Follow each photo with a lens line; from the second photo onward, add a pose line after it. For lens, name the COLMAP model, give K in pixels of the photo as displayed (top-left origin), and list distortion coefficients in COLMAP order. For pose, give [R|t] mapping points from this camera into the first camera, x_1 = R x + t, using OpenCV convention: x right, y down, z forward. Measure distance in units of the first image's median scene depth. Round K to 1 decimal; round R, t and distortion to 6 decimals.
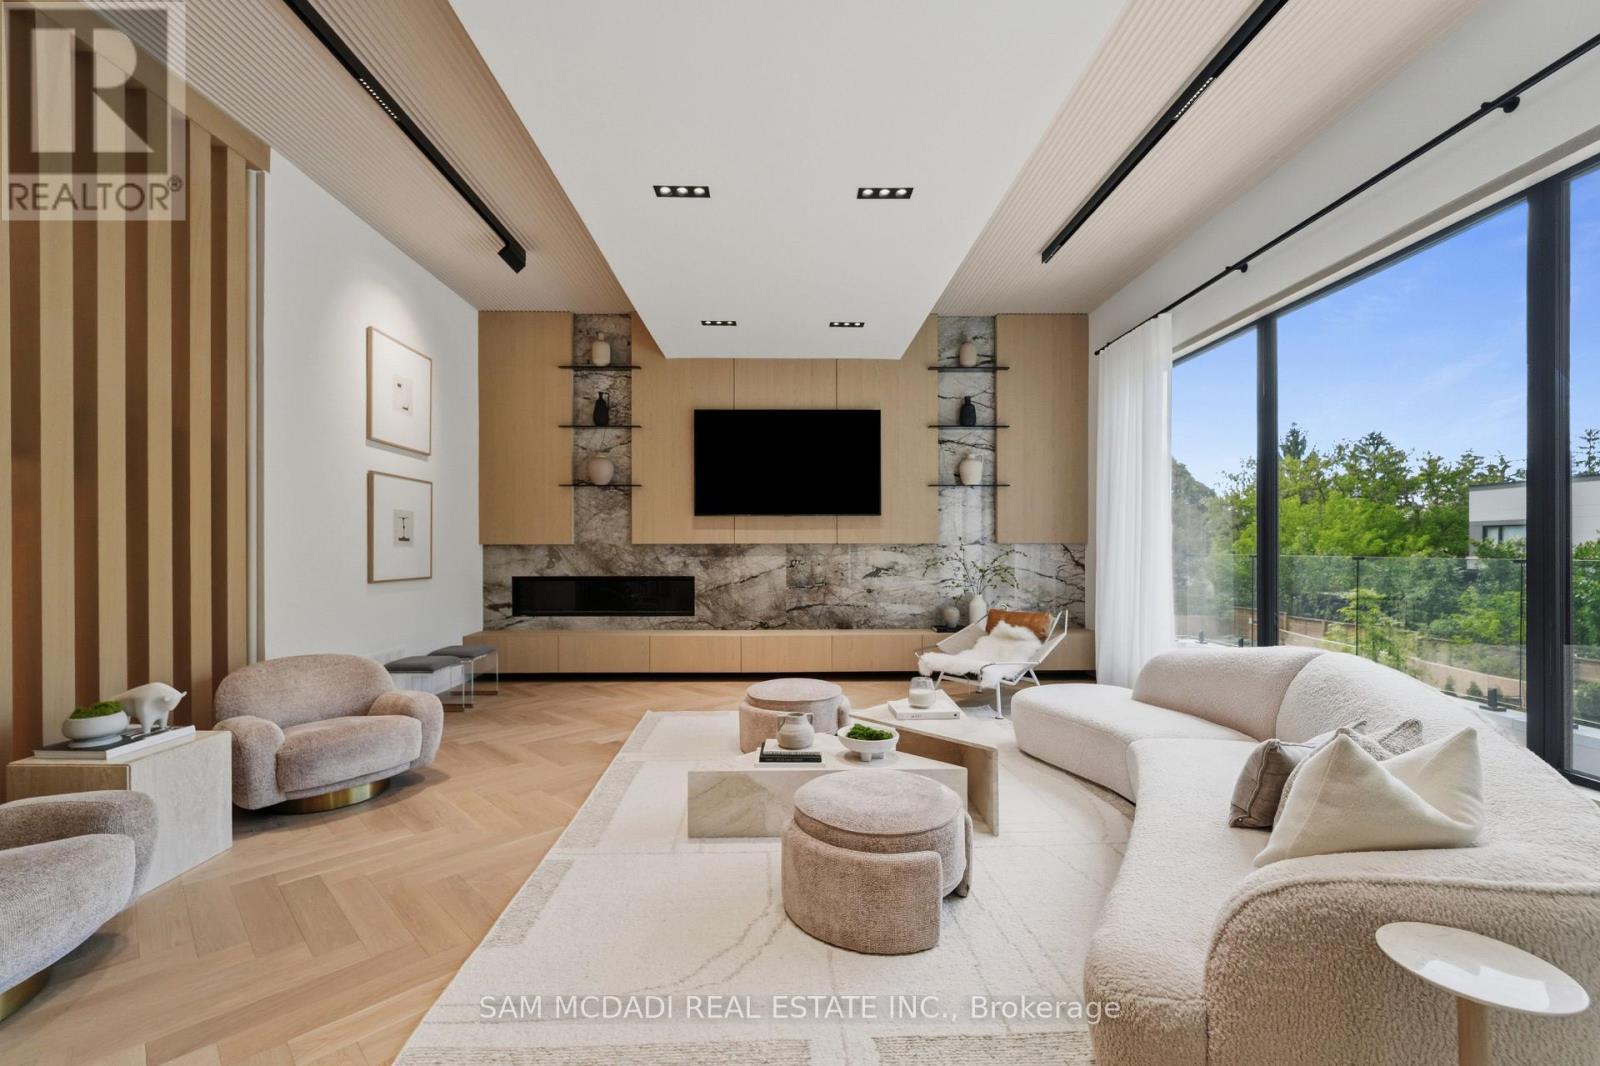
lens RADIAL K [[652.6, 0, 798.3], [0, 652.6, 547.0], [0, 0, 1]] dist [-0.001042, -0.000108]
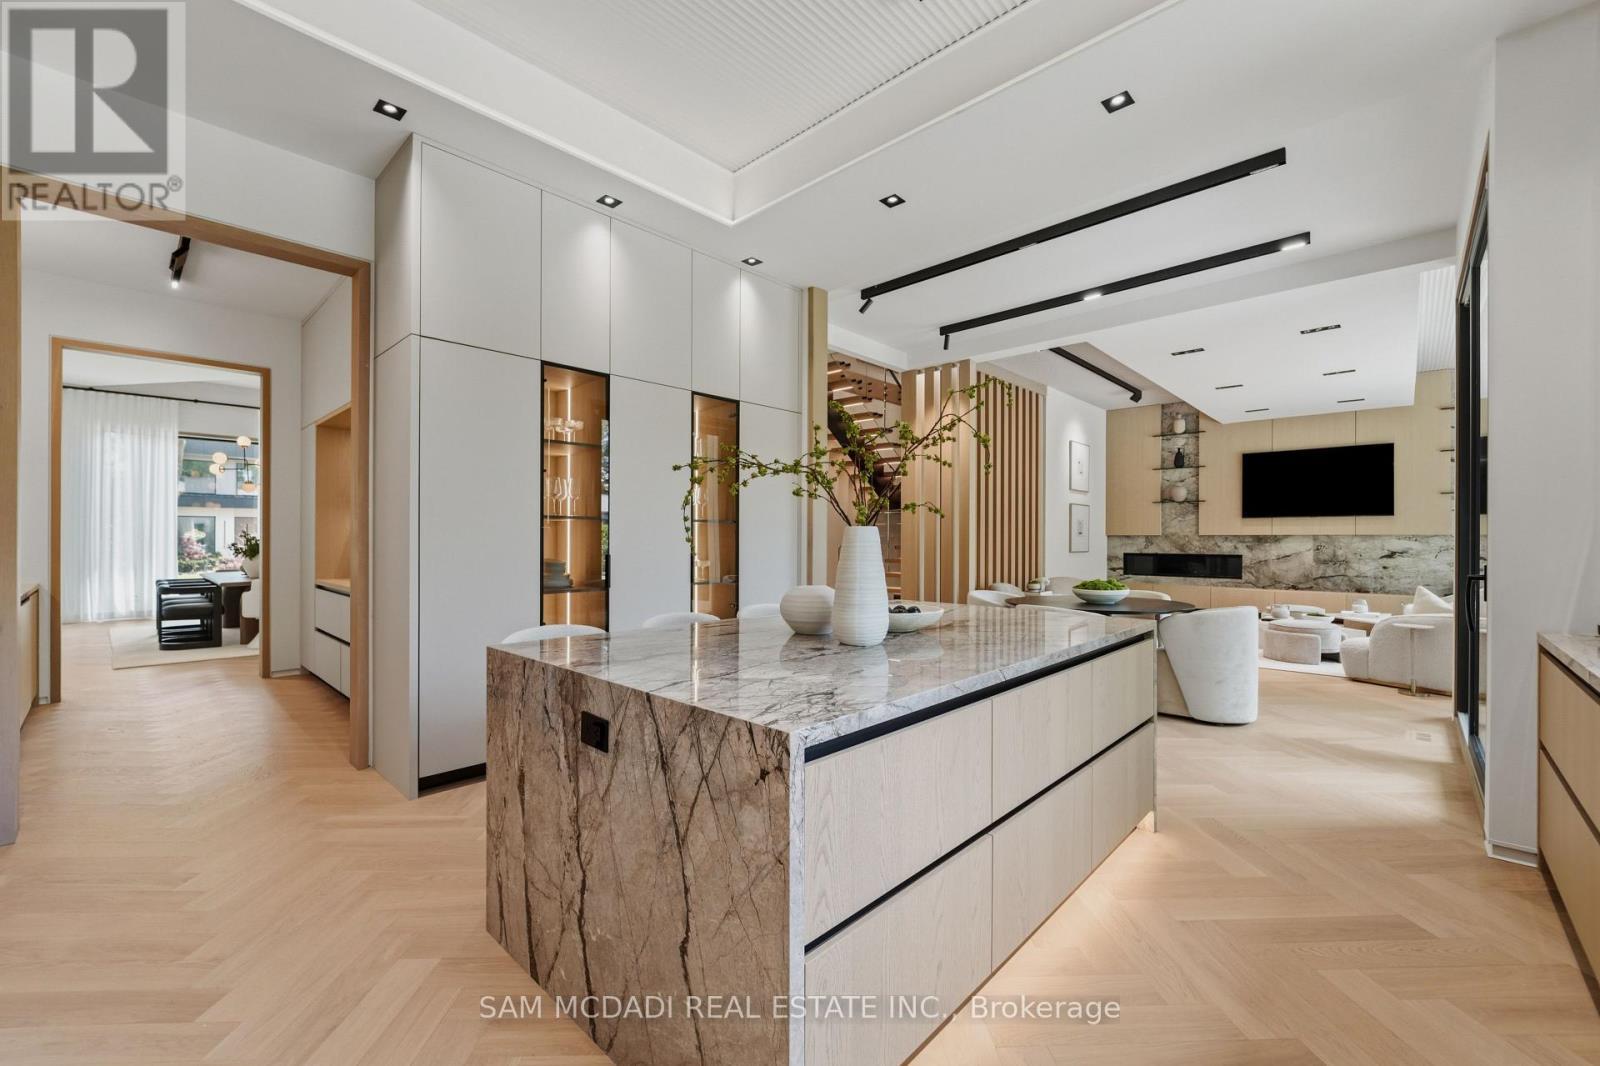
lens RADIAL K [[652.6, 0, 801.7], [0, 652.6, 541.3], [0, 0, 1]] dist [-0.001042, -0.000108]
pose [[0.707814, 0.007135, -0.706363, 0.213937], [-0.001542, 0.999962, 0.008556, -0.000979], [0.706397, -0.004967, 0.707798, -0.935694]]
